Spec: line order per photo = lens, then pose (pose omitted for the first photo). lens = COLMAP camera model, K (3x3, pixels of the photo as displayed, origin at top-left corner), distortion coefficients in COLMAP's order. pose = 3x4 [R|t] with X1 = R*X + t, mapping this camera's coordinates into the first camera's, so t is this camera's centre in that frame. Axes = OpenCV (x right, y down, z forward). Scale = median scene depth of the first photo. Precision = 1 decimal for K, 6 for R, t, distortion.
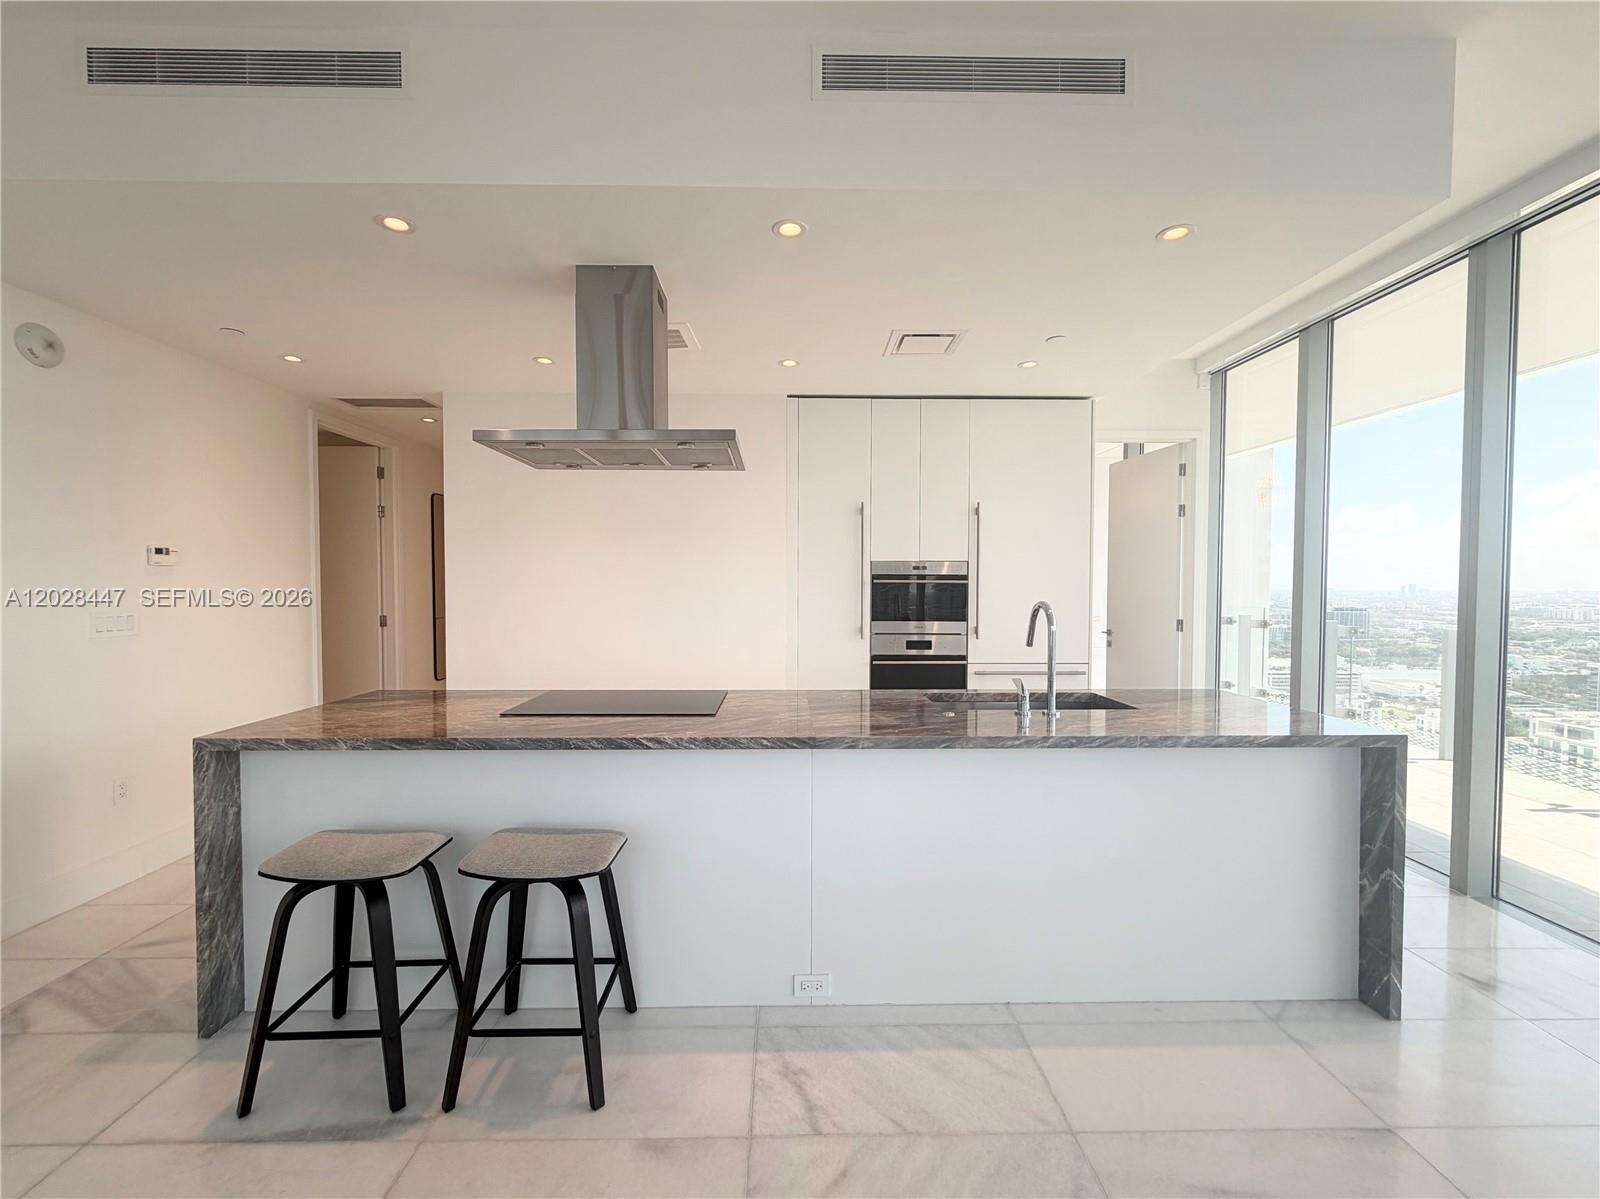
lens RADIAL K [[644.8, 0, 788.1], [0, 644.8, 603.7], [0, 0, 1]] dist [-0.003316, 0.001469]
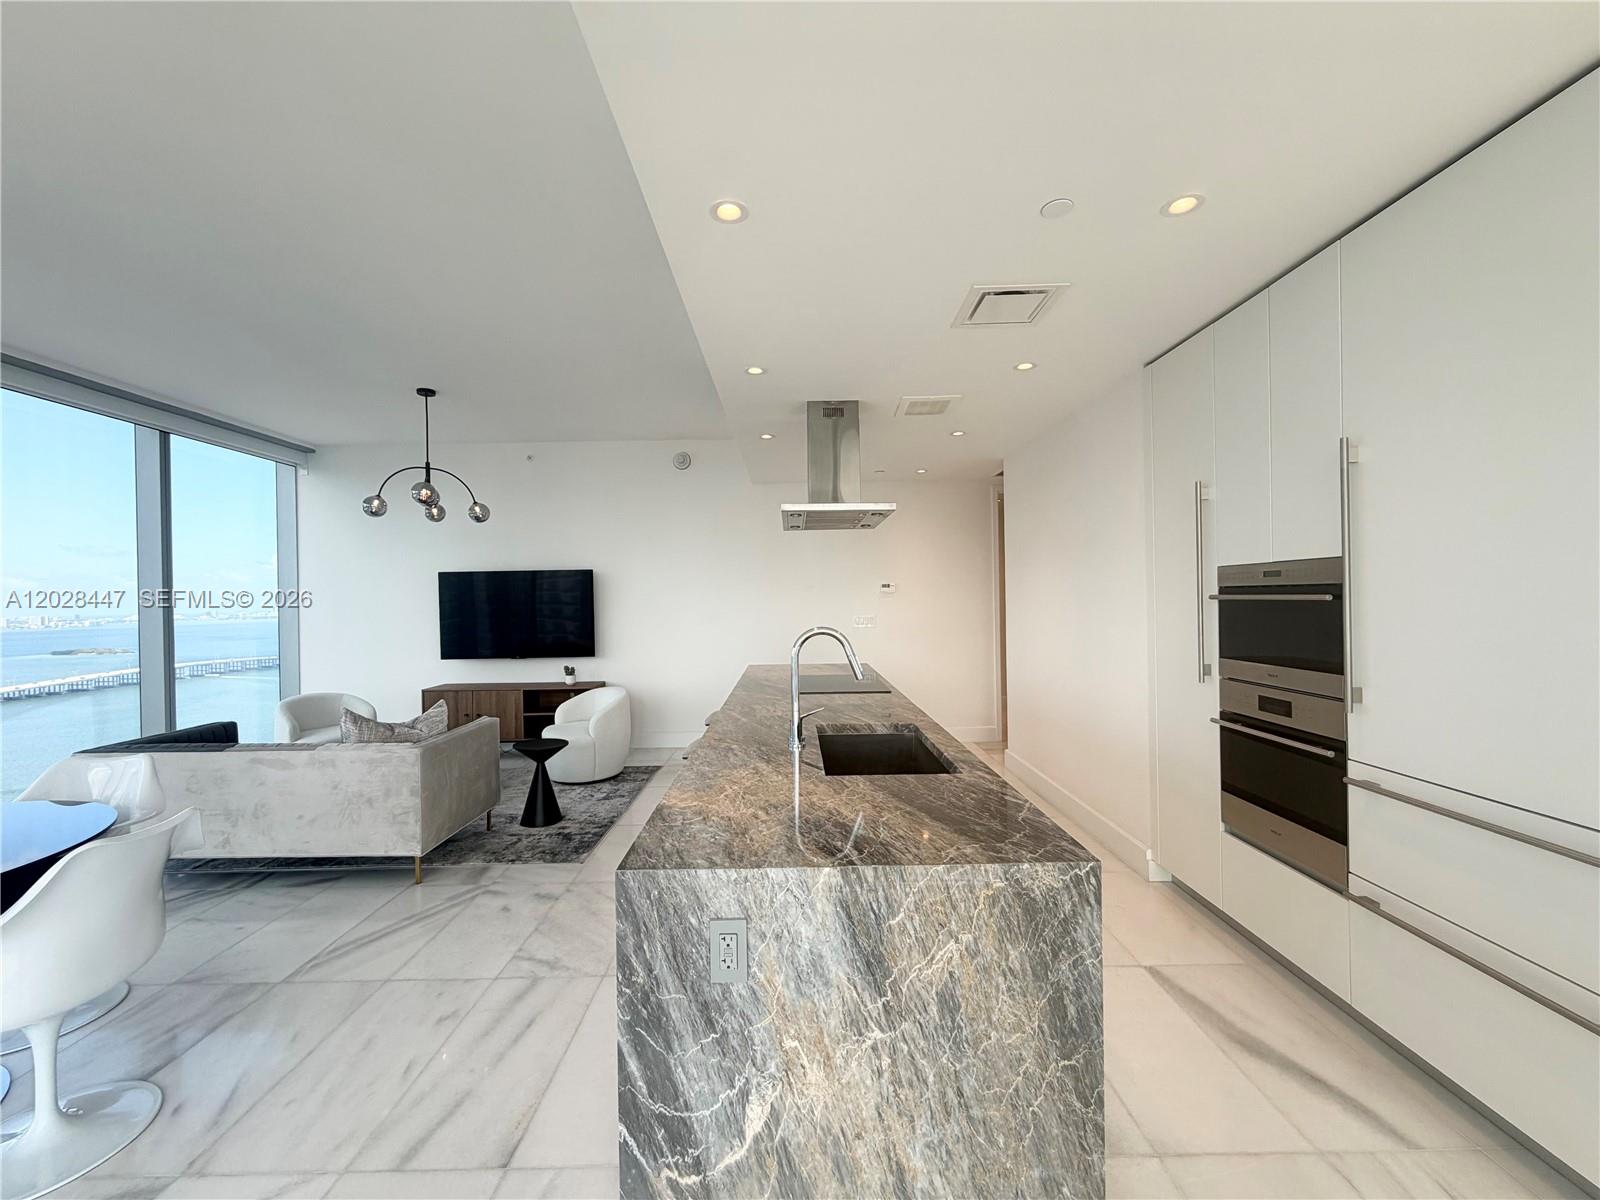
lens RADIAL K [[644.8, 0, 794.8], [0, 644.8, 600.3], [0, 0, 1]] dist [-0.003316, 0.001469]
pose [[0.003636, 0.005331, -0.999979, 0.781412], [-0.012939, 0.999902, 0.005283, -0.028671], [0.999910, 0.012919, 0.003704, 0.570554]]
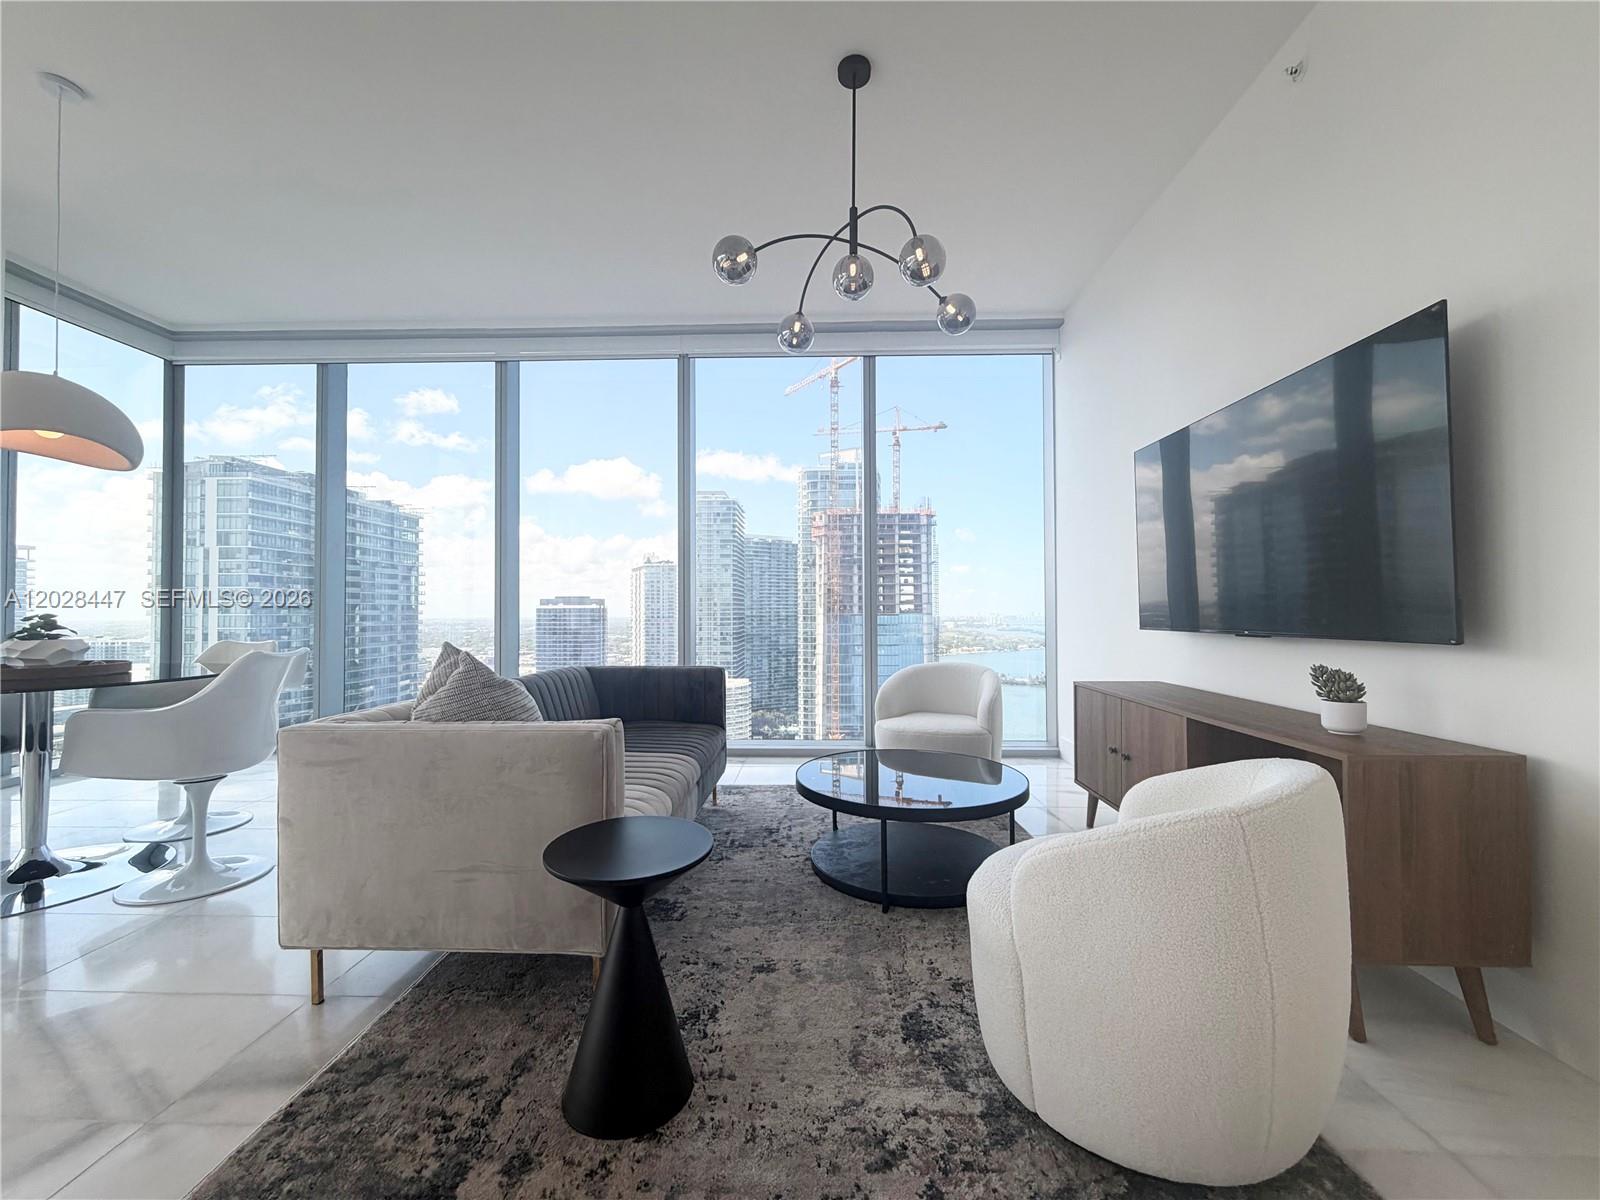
lens RADIAL K [[644.8, 0, 798.3], [0, 644.8, 600.5], [0, 0, 1]] dist [-0.003316, 0.001469]
pose [[-0.999763, 0.002176, 0.021640, -0.348394], [0.002366, 0.999959, 0.008750, 0.086043], [-0.021620, 0.008799, -0.999728, 0.495417]]
